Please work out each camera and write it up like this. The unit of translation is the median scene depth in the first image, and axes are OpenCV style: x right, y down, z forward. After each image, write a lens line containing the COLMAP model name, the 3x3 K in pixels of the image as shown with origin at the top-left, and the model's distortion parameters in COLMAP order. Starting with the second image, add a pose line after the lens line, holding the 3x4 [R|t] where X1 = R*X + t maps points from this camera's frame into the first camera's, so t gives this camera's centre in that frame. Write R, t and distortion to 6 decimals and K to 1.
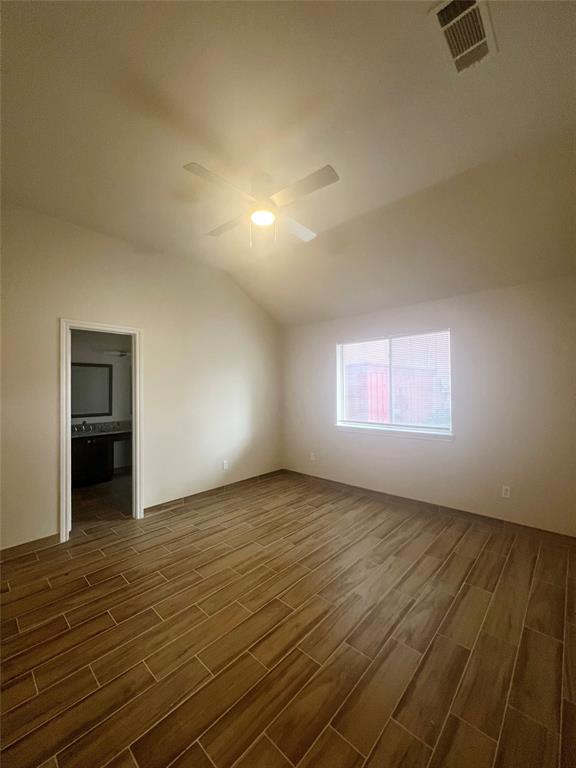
lens RADIAL K [[307.4, 0, 288.6], [0, 307.4, 385.2], [0, 0, 1]] dist [-0.003193, -0.000906]
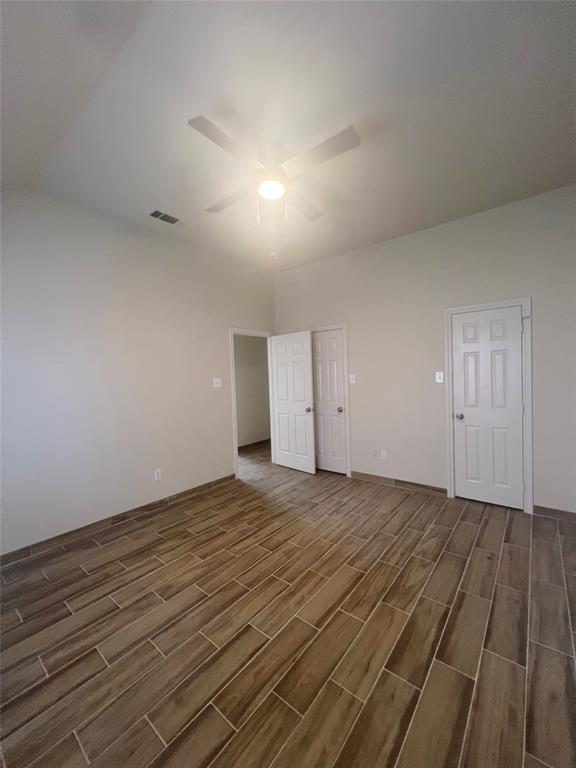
lens RADIAL K [[307.4, 0, 287.1], [0, 307.4, 384.5], [0, 0, 1]] dist [-0.003193, -0.000906]
pose [[-0.996716, 0.049685, -0.063944, -0.048408], [0.048232, 0.998546, 0.024071, 0.013941], [0.065047, 0.020908, -0.997663, 1.851767]]
